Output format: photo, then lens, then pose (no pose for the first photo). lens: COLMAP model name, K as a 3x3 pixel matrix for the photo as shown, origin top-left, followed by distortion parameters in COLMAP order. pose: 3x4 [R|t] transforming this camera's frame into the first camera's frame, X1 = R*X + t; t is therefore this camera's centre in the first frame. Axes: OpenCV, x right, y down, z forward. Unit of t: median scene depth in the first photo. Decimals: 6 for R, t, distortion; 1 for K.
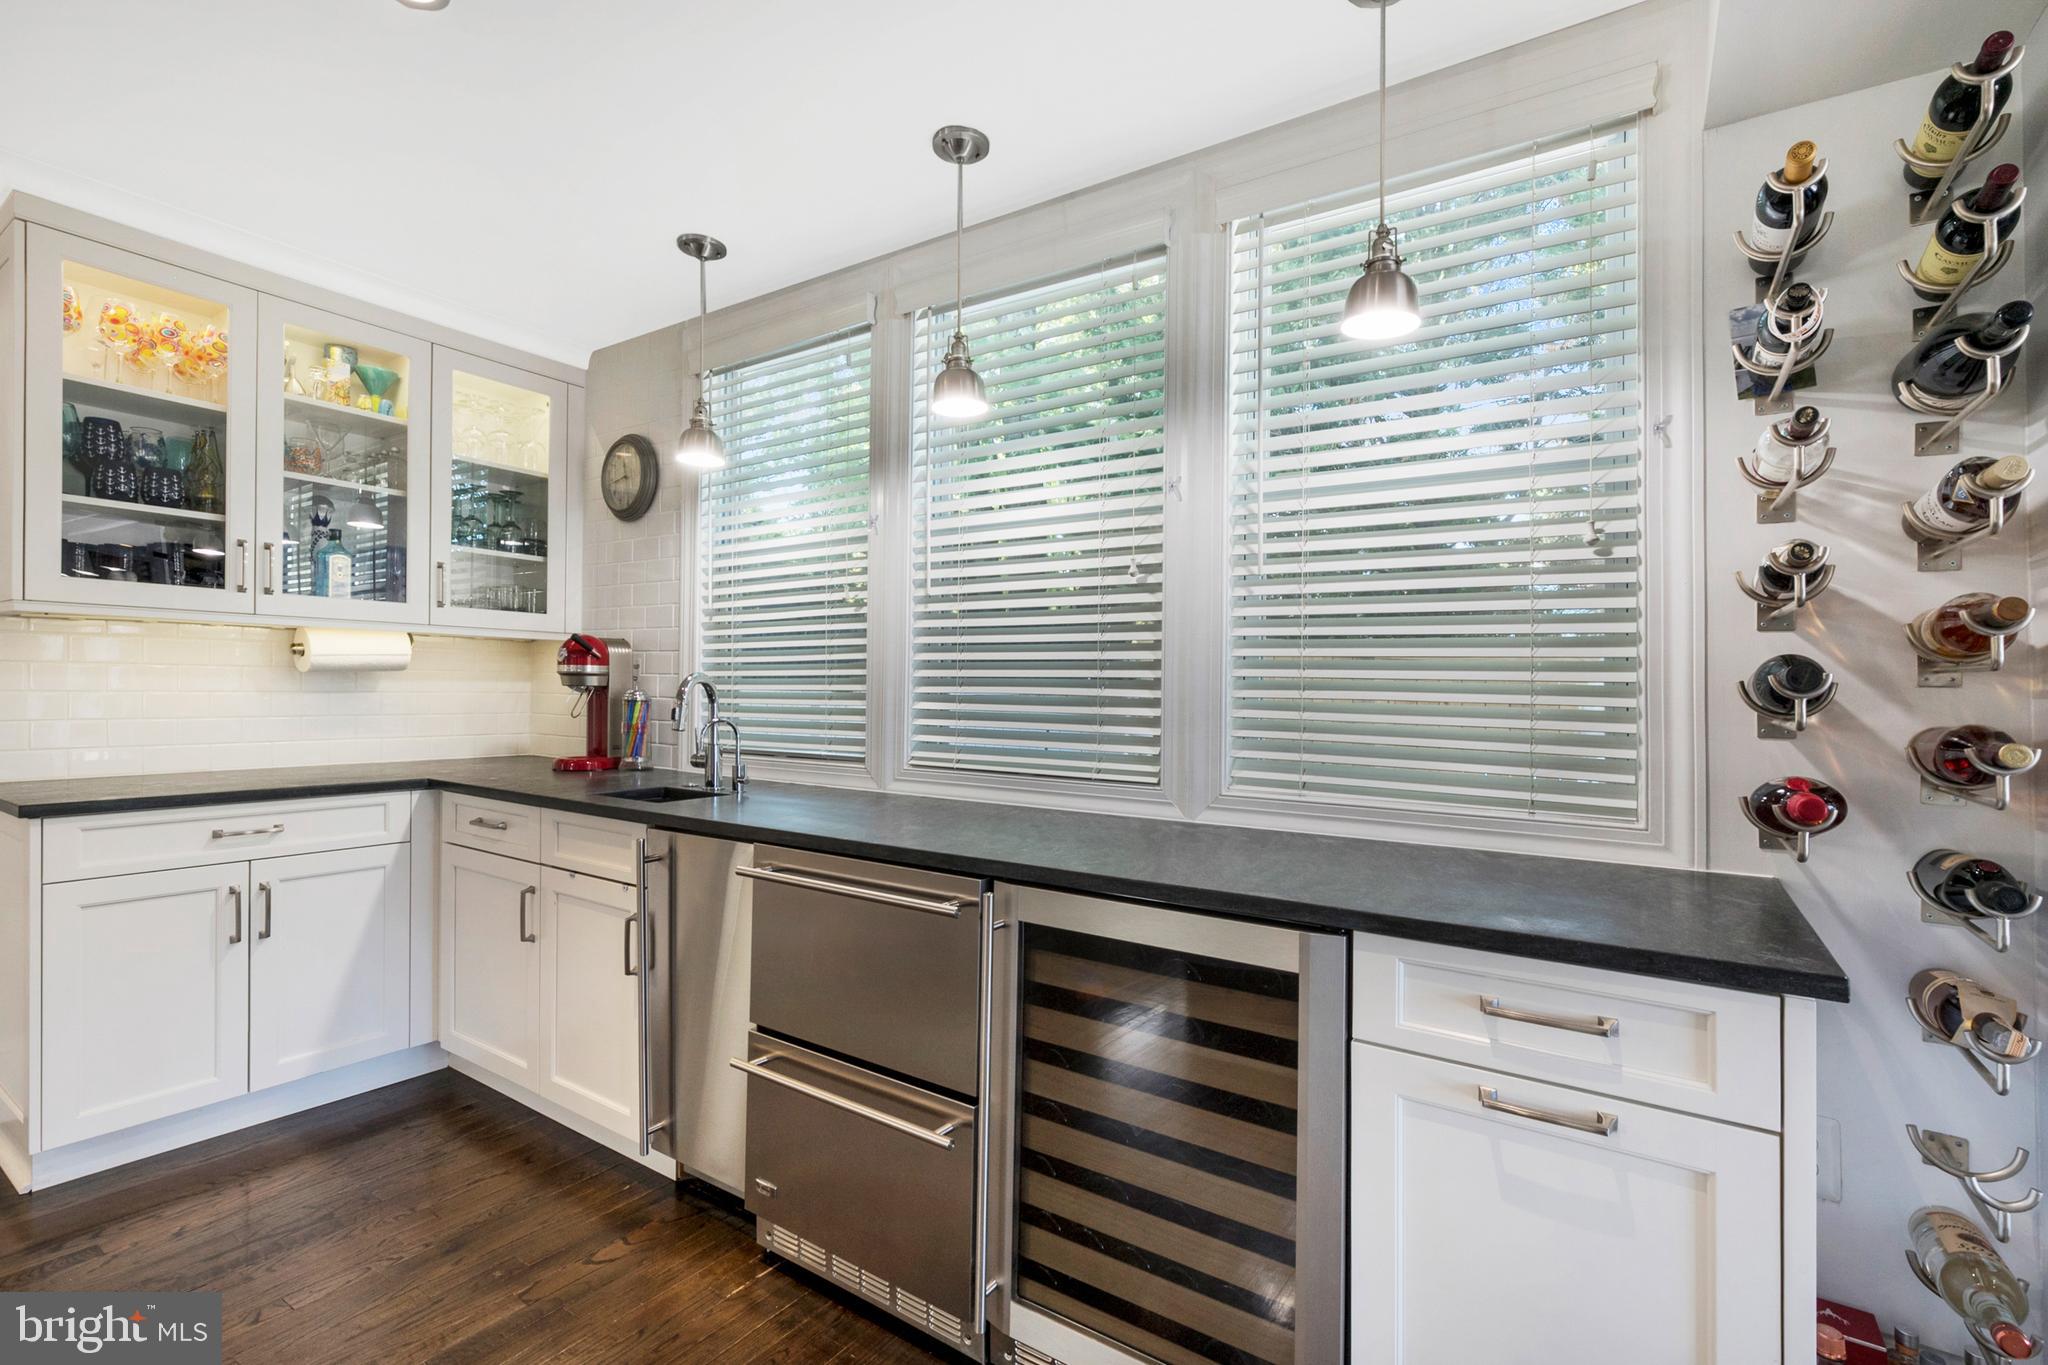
lens RADIAL K [[910.3, 0, 1031.0], [0, 910.3, 676.5], [0, 0, 1]] dist [0.005276, -0.000216]
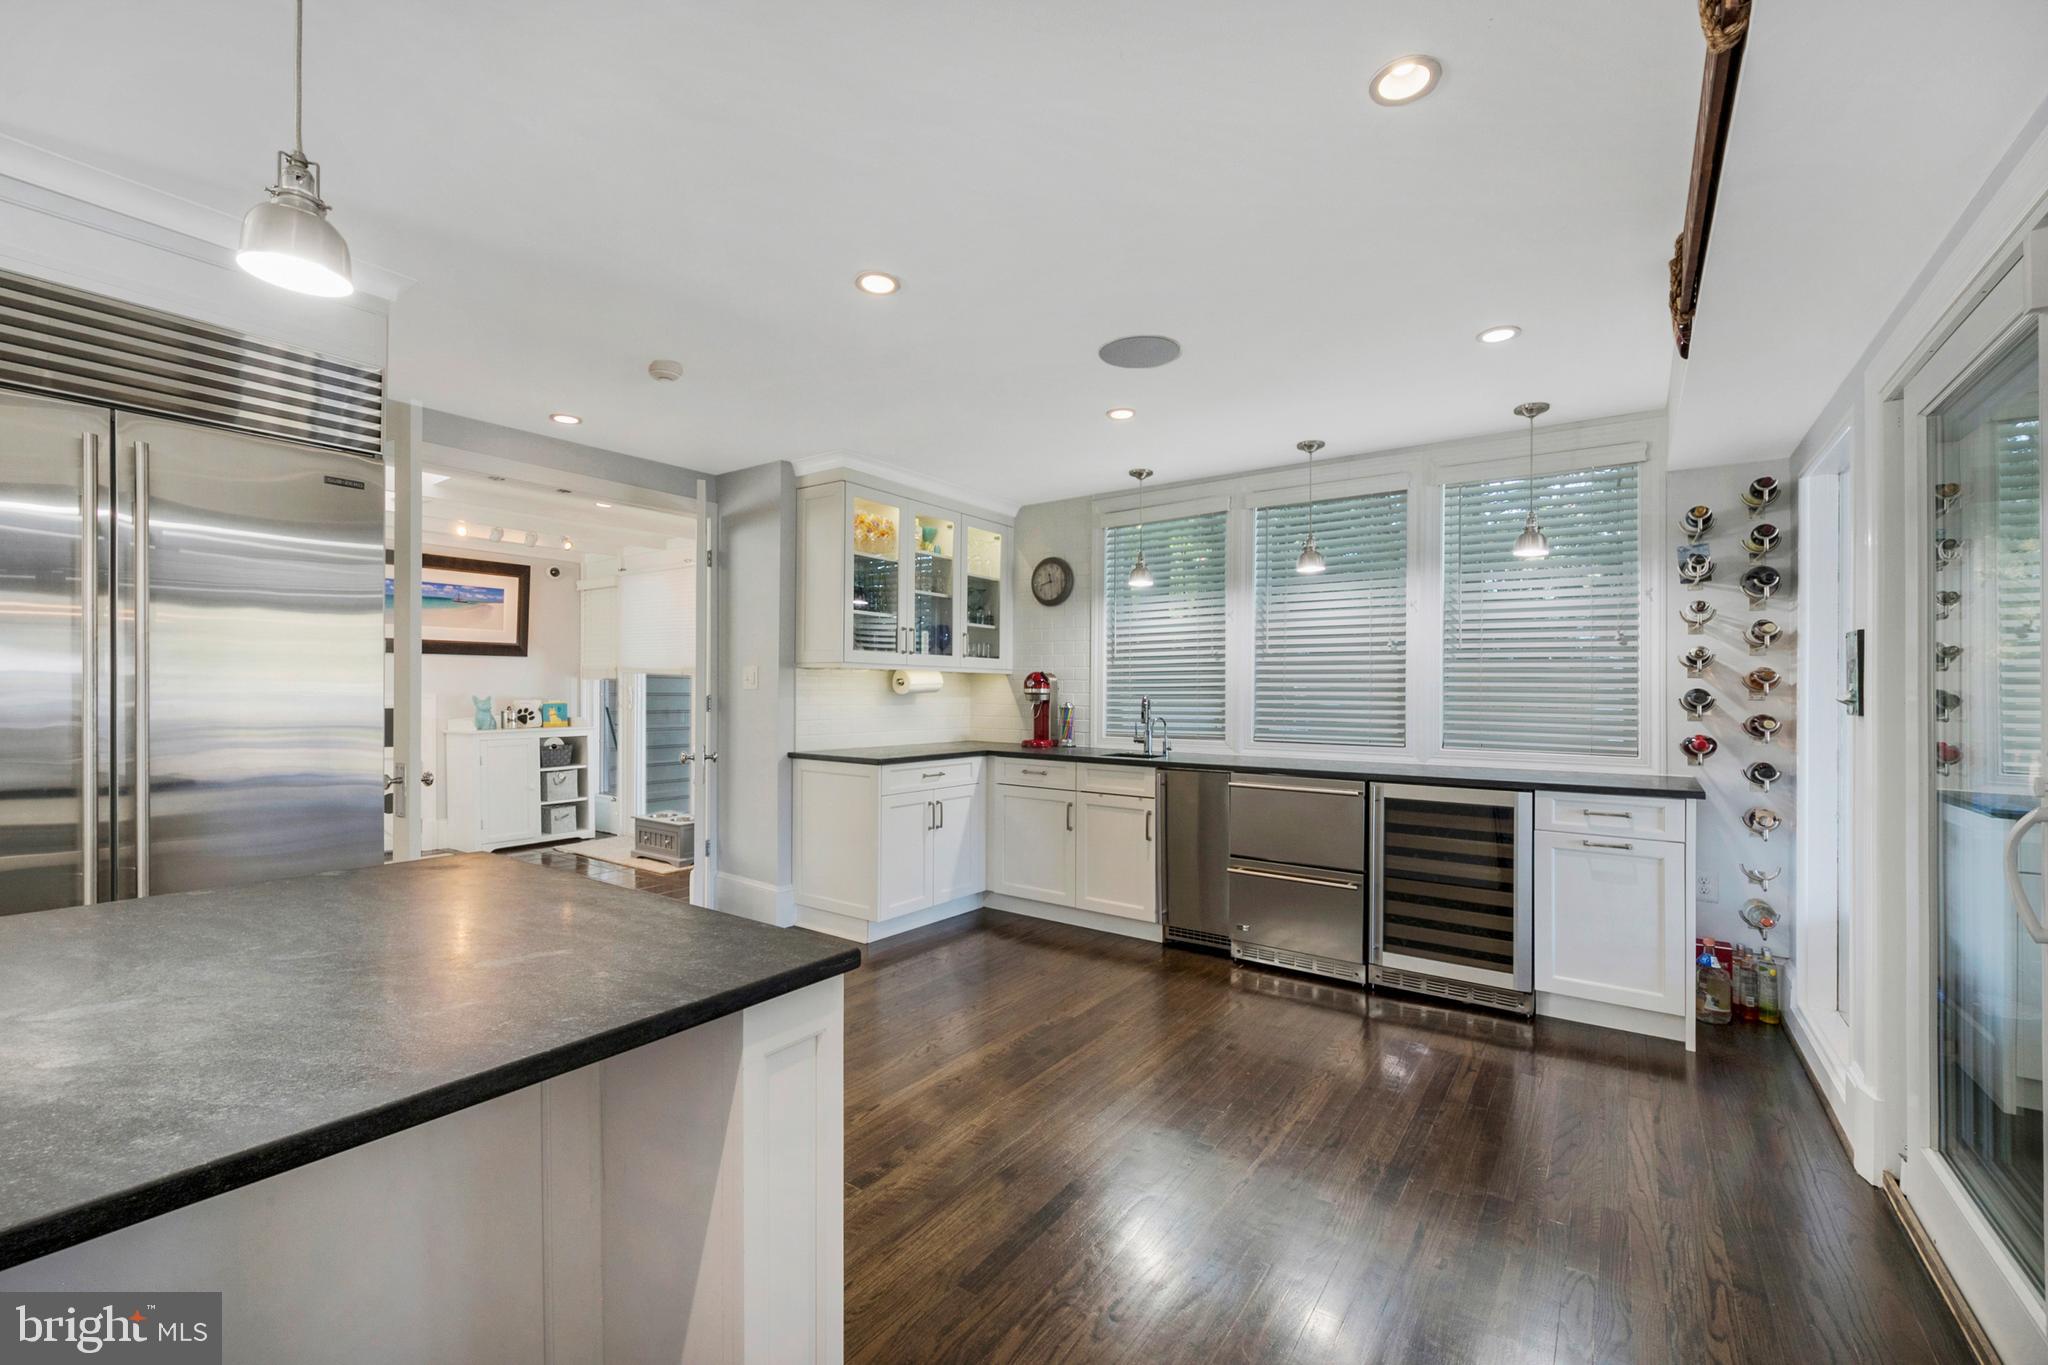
lens RADIAL K [[868.2, 0, 1014.2], [0, 868.2, 695.4], [0, 0, 1]] dist [0.008903, -0.001262]
pose [[0.999687, -0.009248, -0.023239, -0.827228], [0.009710, 0.999756, 0.019849, -0.055719], [0.023050, -0.020068, 0.999533, -1.194257]]
